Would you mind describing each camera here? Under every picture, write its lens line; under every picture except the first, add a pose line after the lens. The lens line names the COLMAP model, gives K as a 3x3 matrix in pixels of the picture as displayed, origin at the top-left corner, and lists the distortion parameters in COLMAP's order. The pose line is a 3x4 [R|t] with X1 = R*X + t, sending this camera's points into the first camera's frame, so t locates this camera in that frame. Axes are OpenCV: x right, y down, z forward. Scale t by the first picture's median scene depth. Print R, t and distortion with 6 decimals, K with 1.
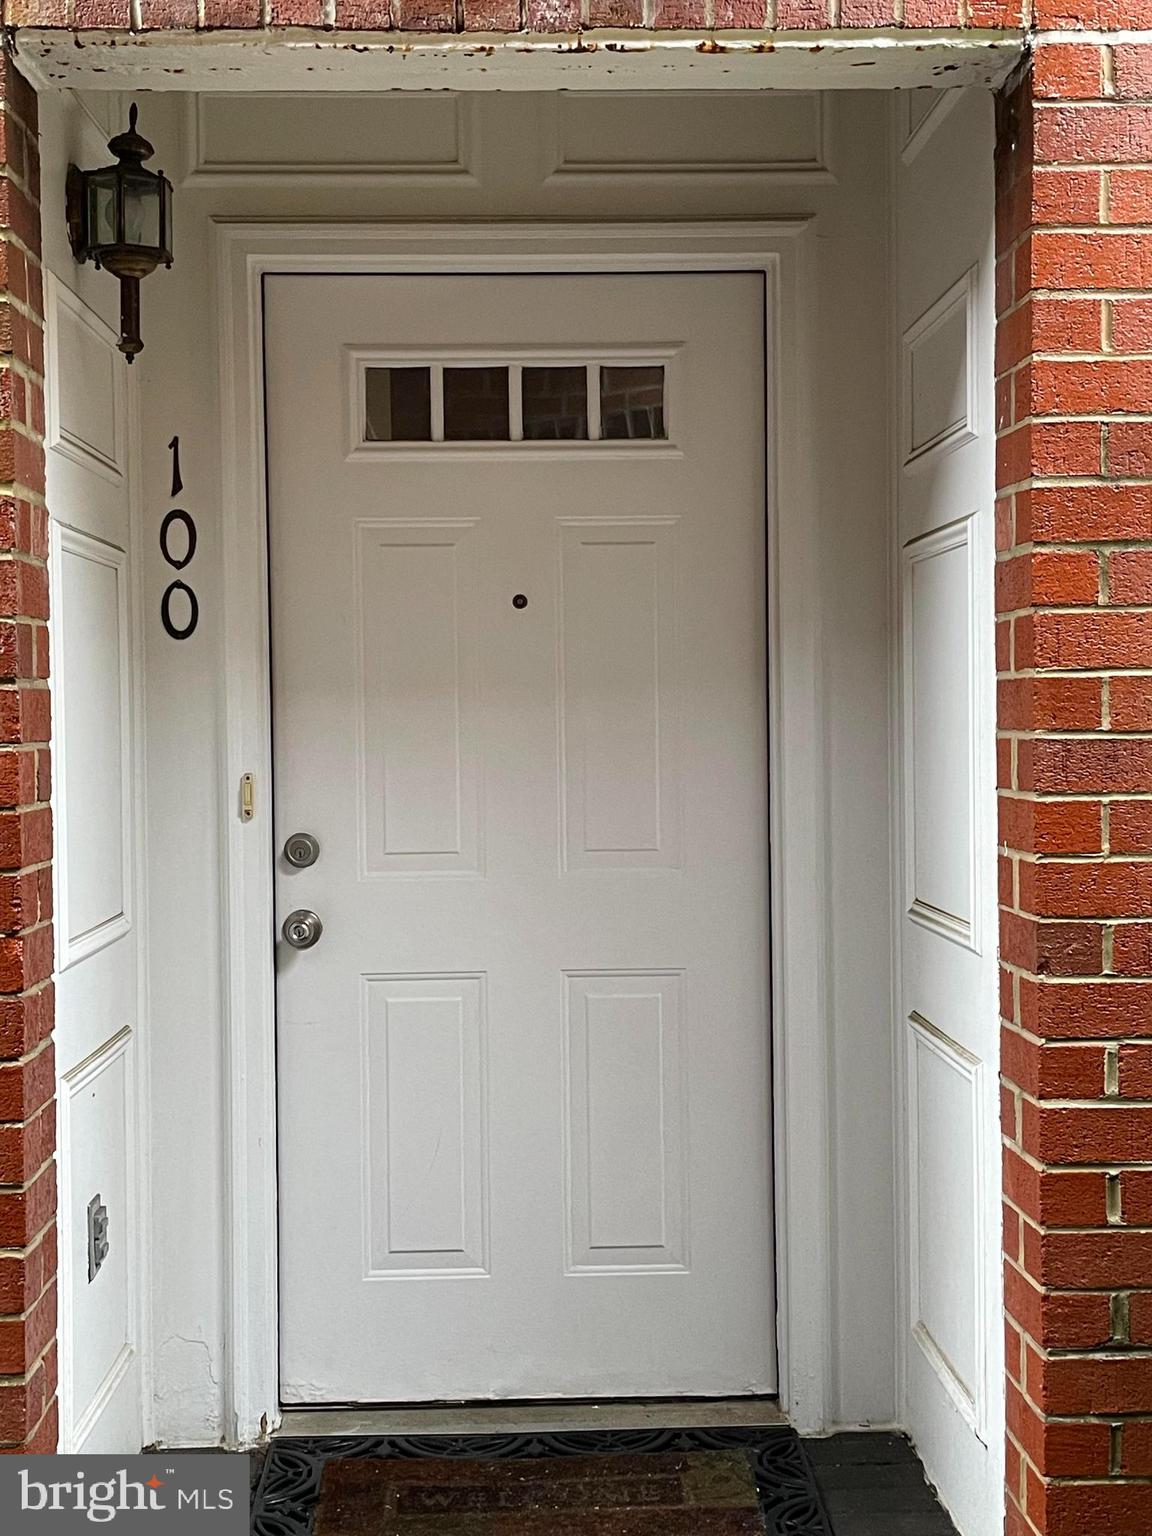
lens RADIAL K [[2074.5, 0, 576.0], [0, 2074.5, 768.0], [0, 0, 1]] dist [0.016197, -0.027302]
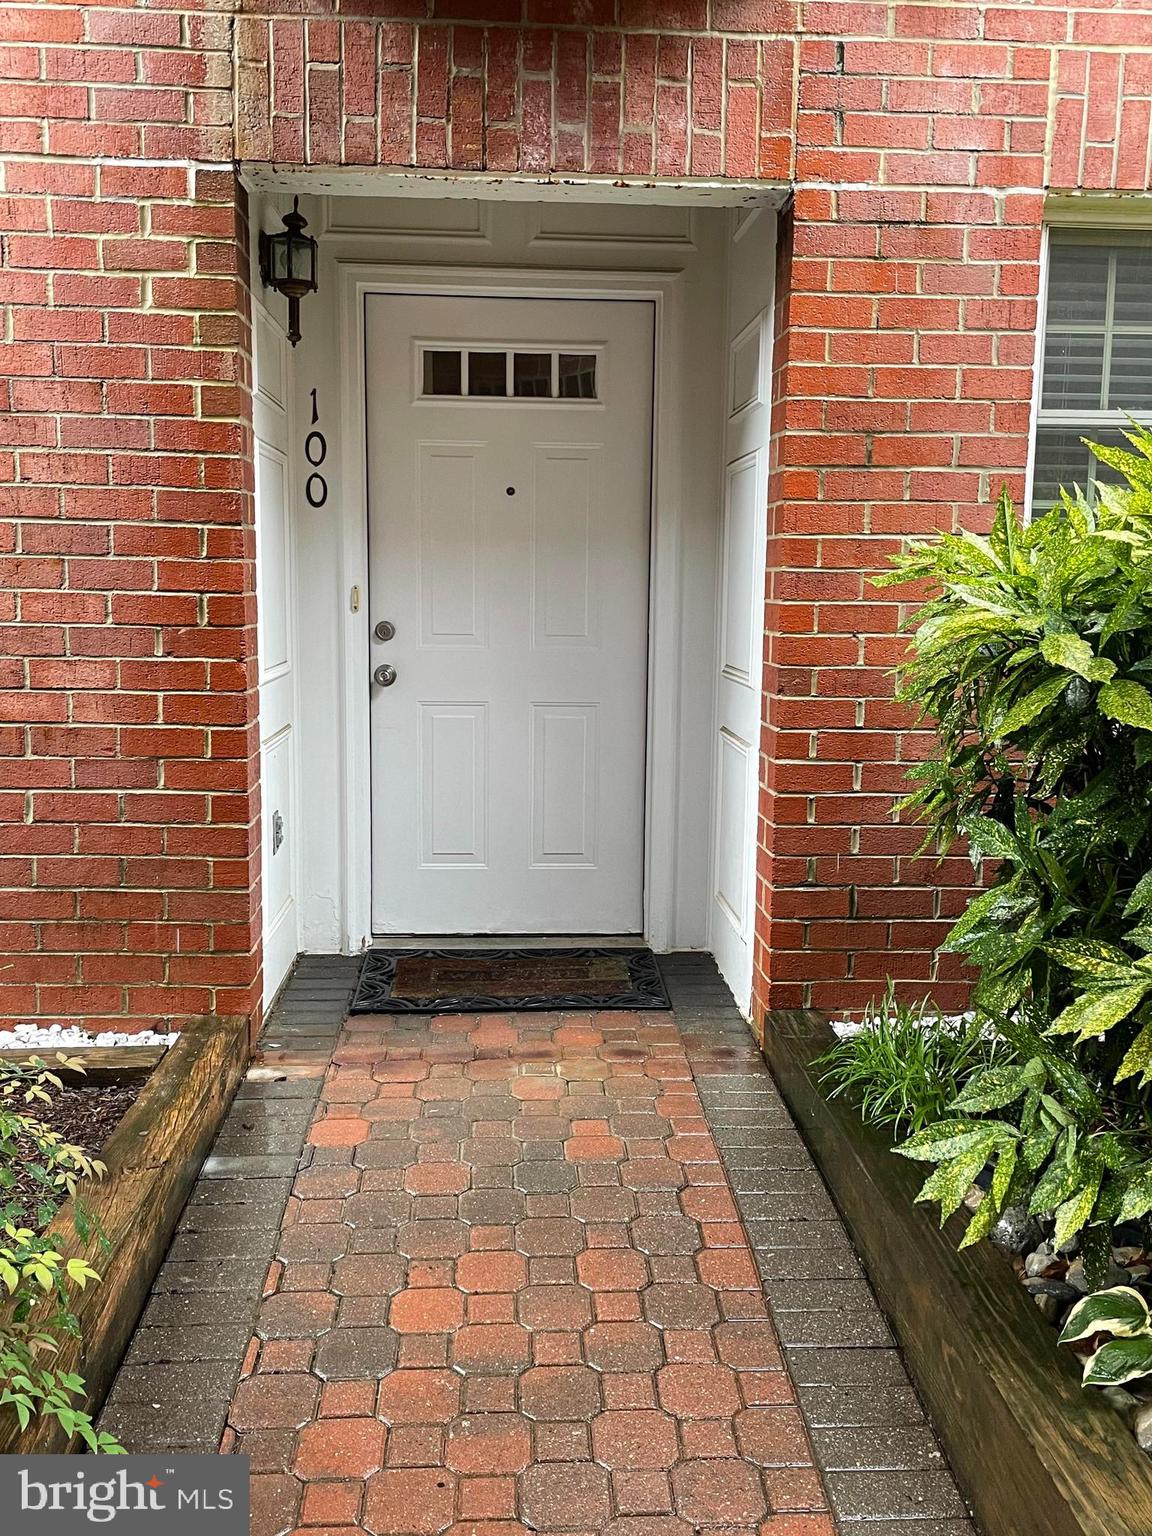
lens RADIAL K [[1345.9, 0, 586.9], [0, 1345.9, 772.4], [0, 0, 1]] dist [0.078052, -0.187156]
pose [[0.999169, 0.020478, 0.035239, 0.002801], [-0.024574, 0.992467, 0.120022, 0.022796], [-0.032516, -0.120788, 0.992146, -0.220037]]
